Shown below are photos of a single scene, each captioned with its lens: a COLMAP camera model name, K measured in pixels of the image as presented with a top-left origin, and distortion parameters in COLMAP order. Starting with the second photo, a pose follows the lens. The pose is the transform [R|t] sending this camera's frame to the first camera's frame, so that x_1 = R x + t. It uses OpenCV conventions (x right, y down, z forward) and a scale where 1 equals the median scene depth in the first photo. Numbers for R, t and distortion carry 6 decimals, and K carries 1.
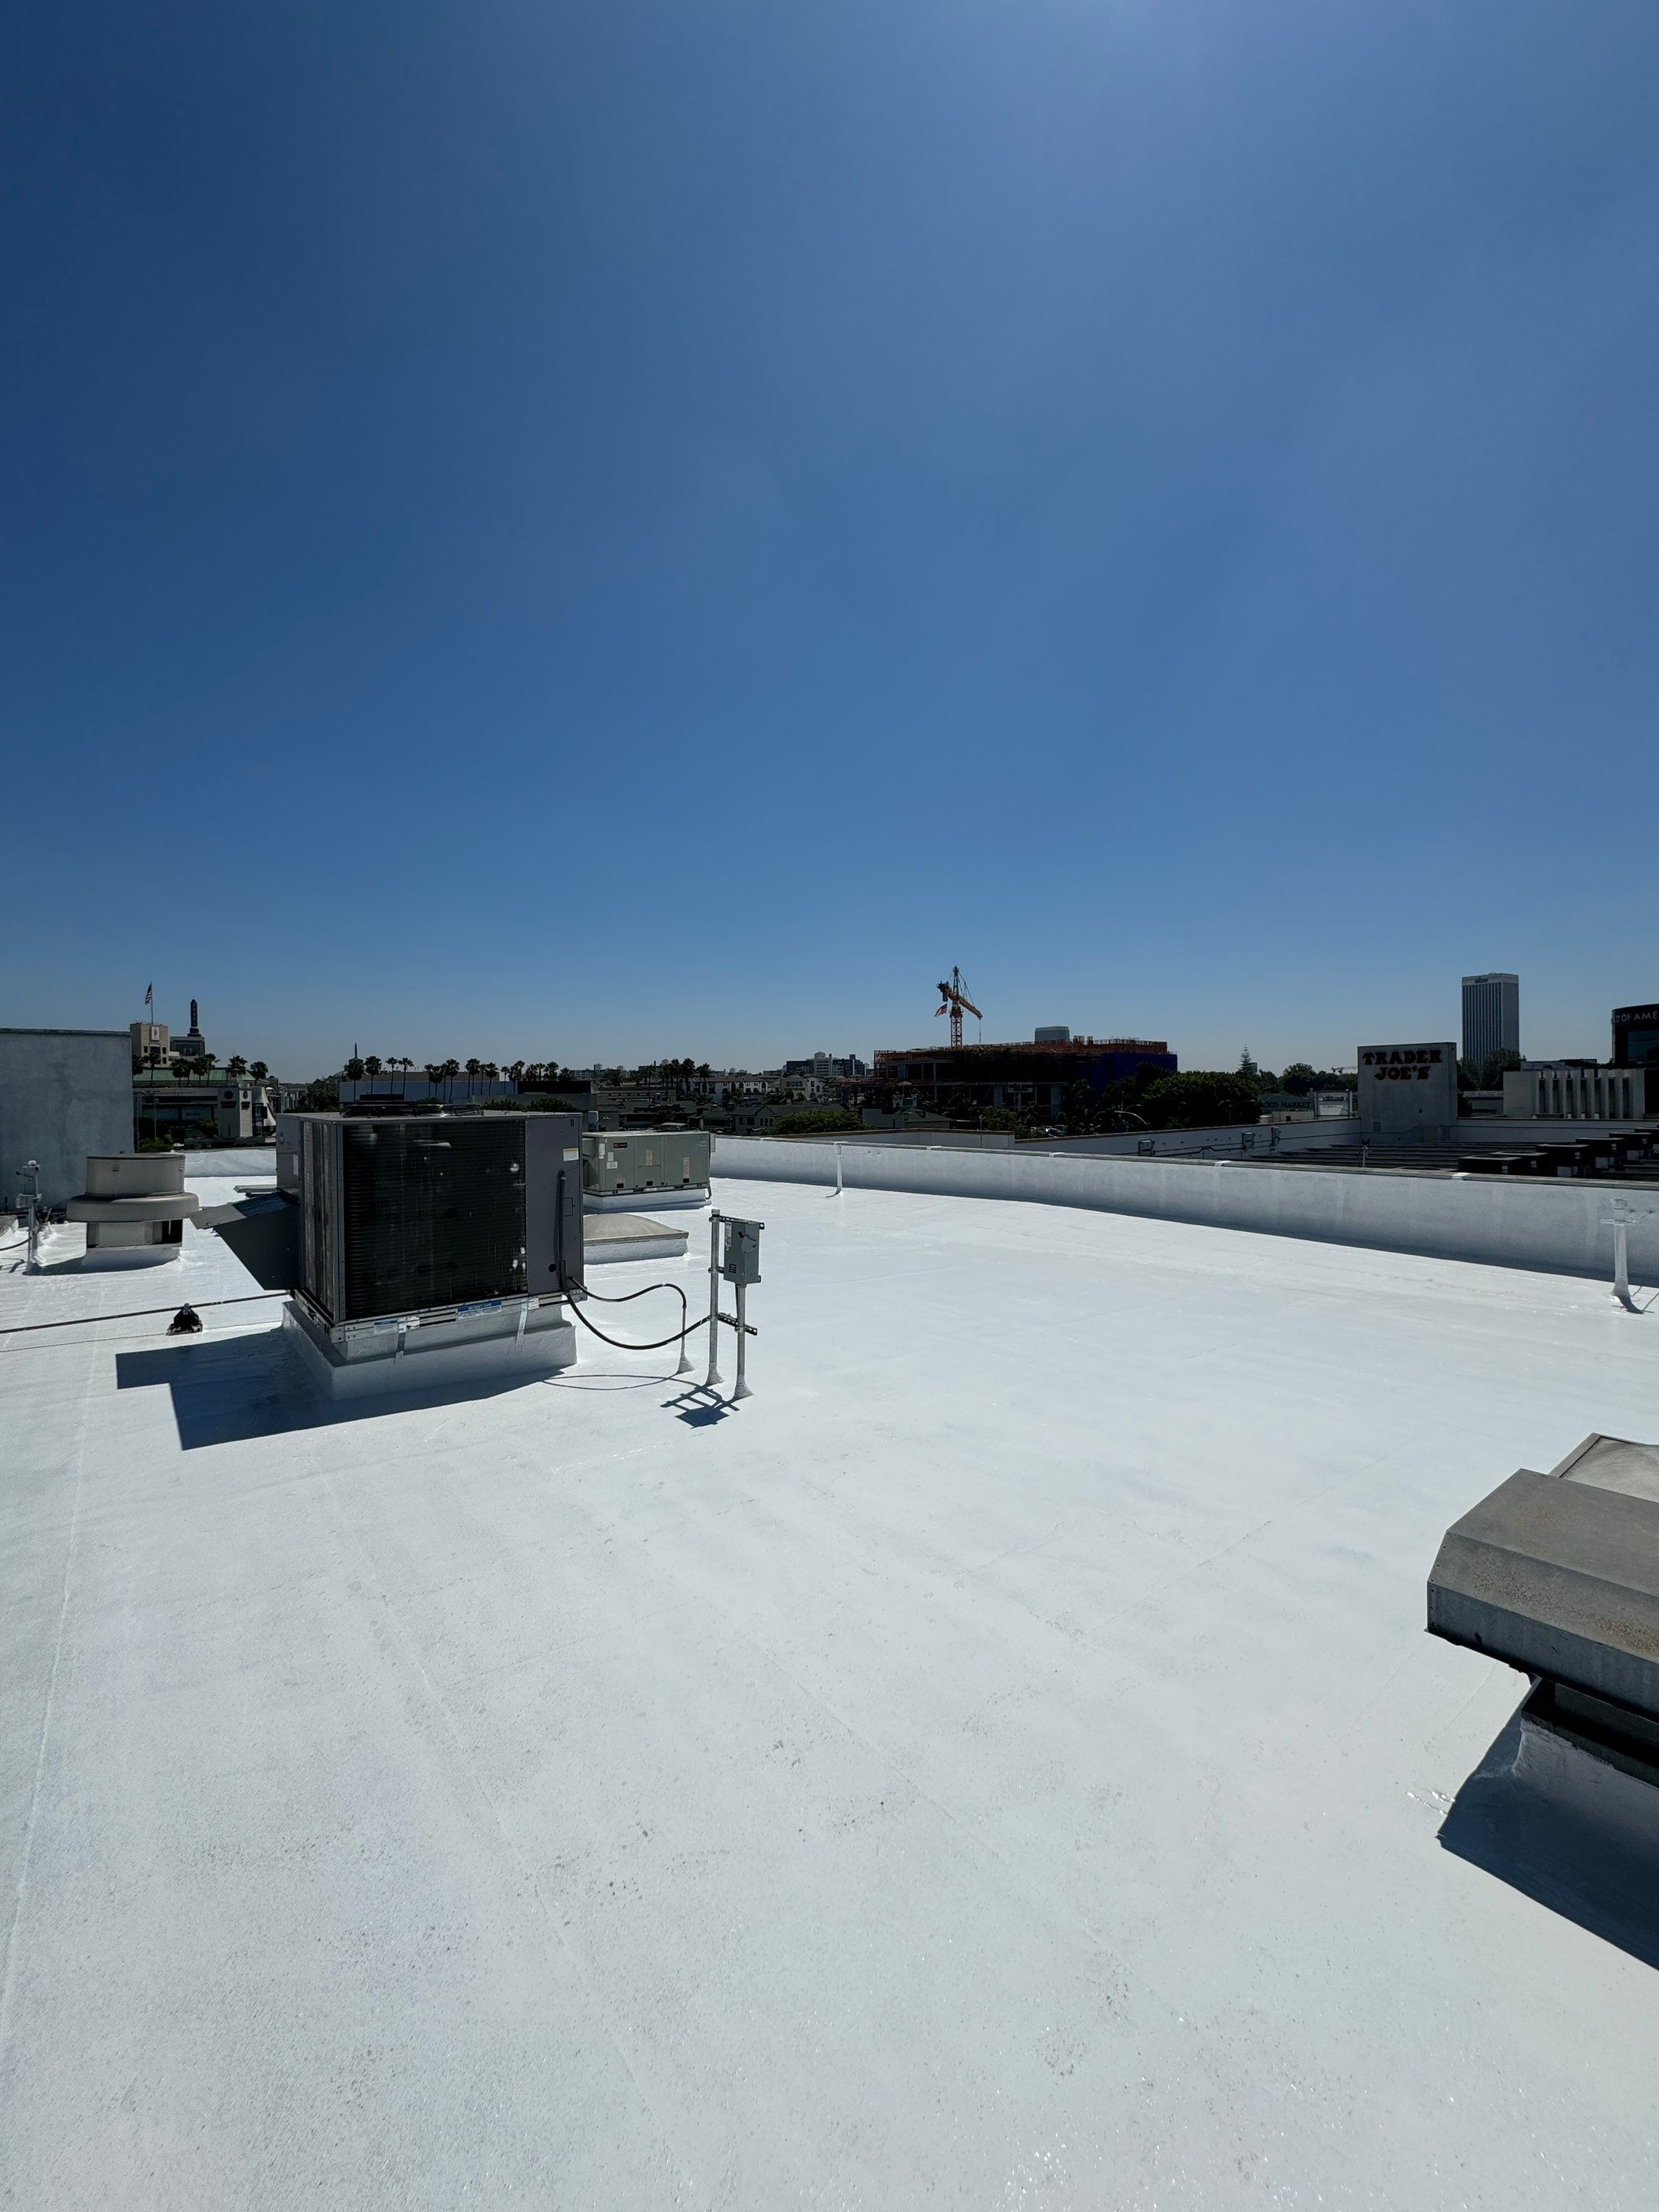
lens RADIAL K [[877.9, 0, 832.3], [0, 877.9, 1105.0], [0, 0, 1]] dist [0.001290, -0.000173]
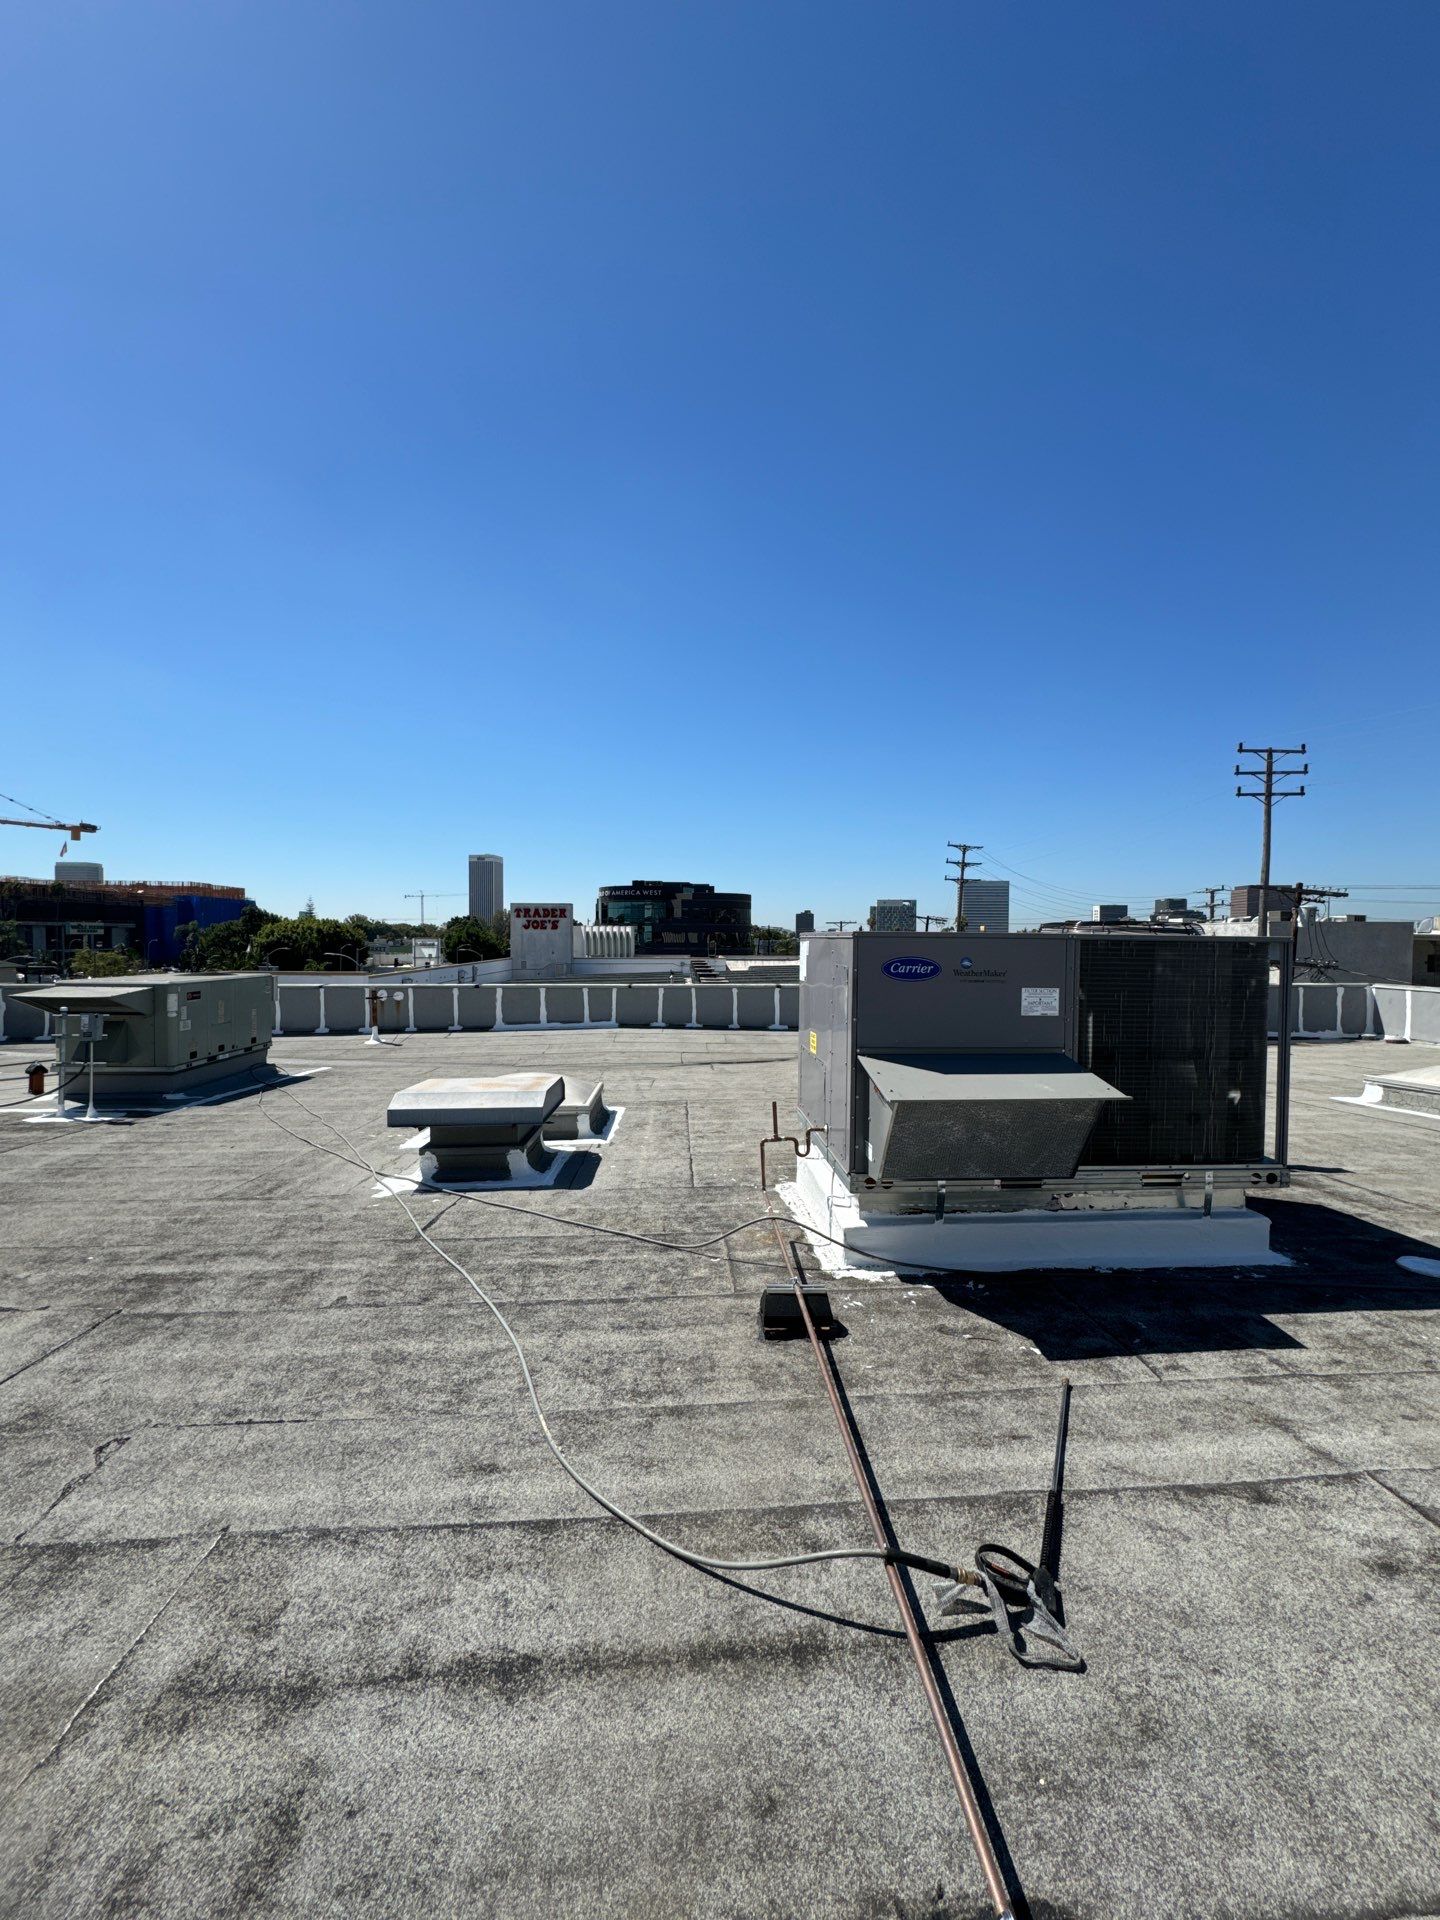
lens RADIAL K [[762.0, 0, 722.5], [0, 762.0, 959.1], [0, 0, 1]] dist [0.001290, -0.000173]
pose [[0.579835, -0.007827, 0.814697, -0.209401], [-0.002240, 0.999935, 0.011201, 0.004394], [-0.814731, -0.008319, 0.579779, 0.139765]]
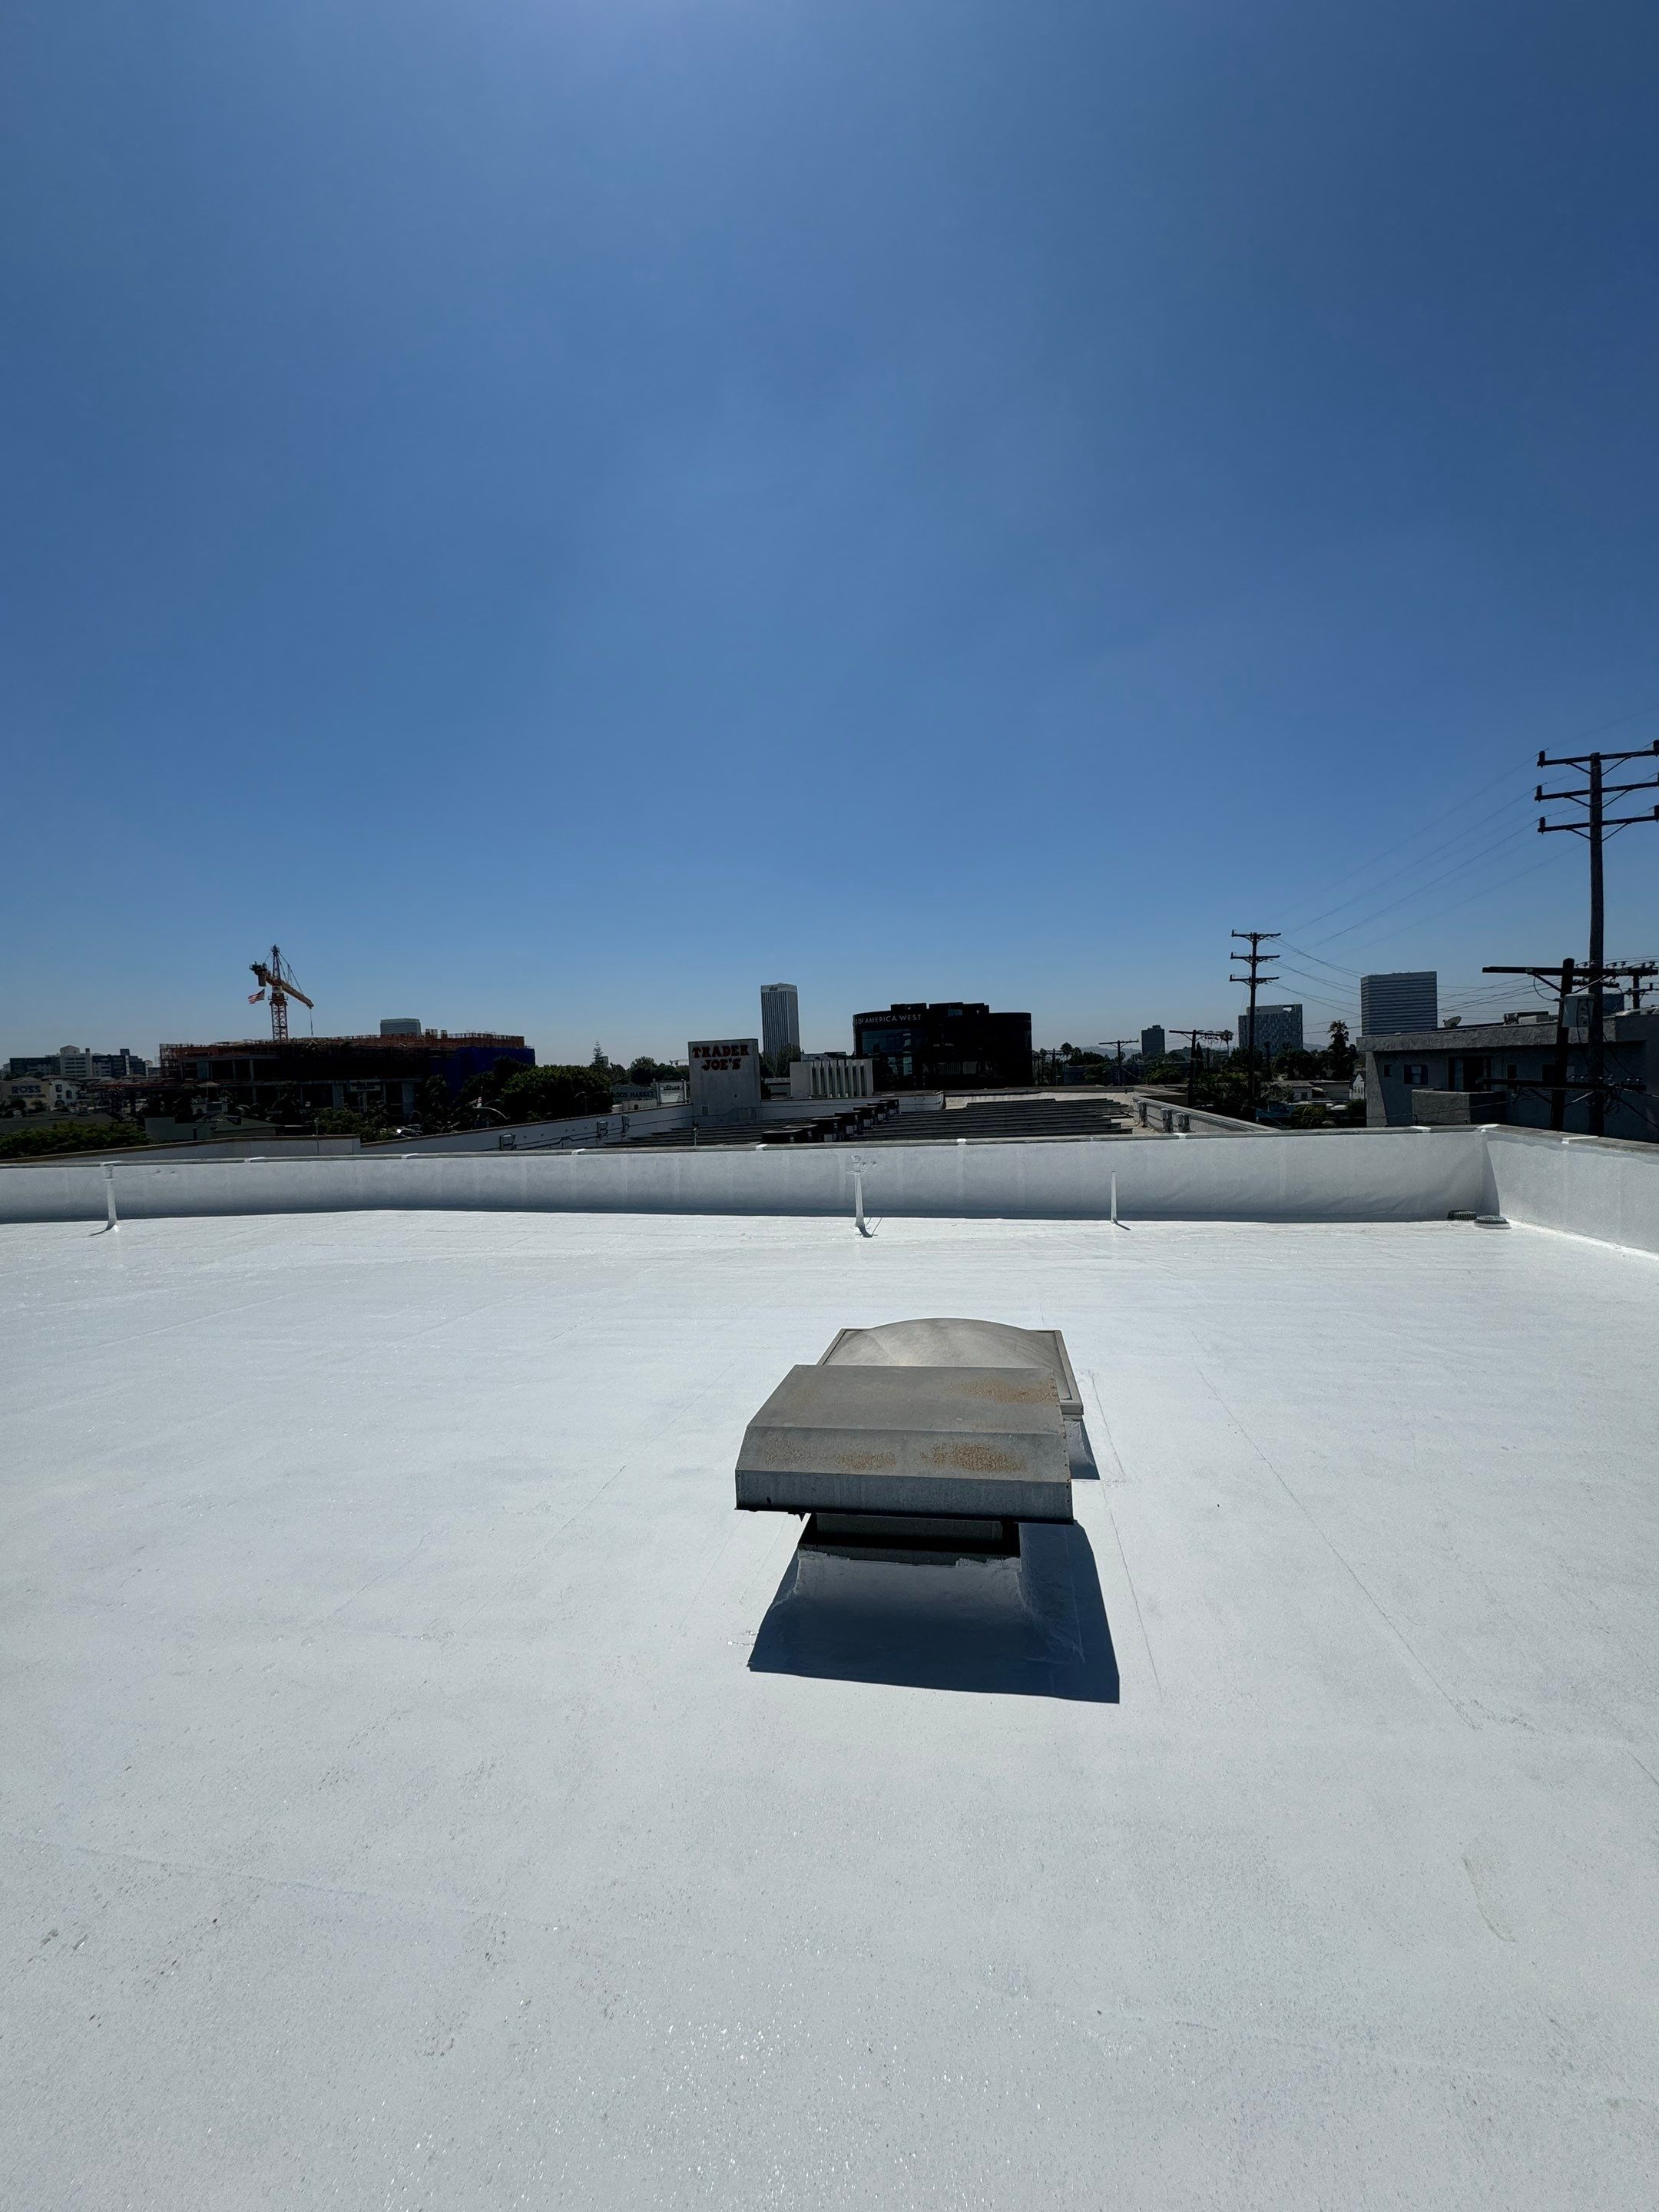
lens RADIAL K [[877.9, 0, 832.3], [0, 877.9, 1105.0], [0, 0, 1]] dist [0.001290, -0.000173]
pose [[0.764932, -0.042106, 0.642733, -0.000015], [0.037976, 0.999073, 0.020253, 0.000121], [-0.642990, 0.008916, 0.765823, -0.003240]]
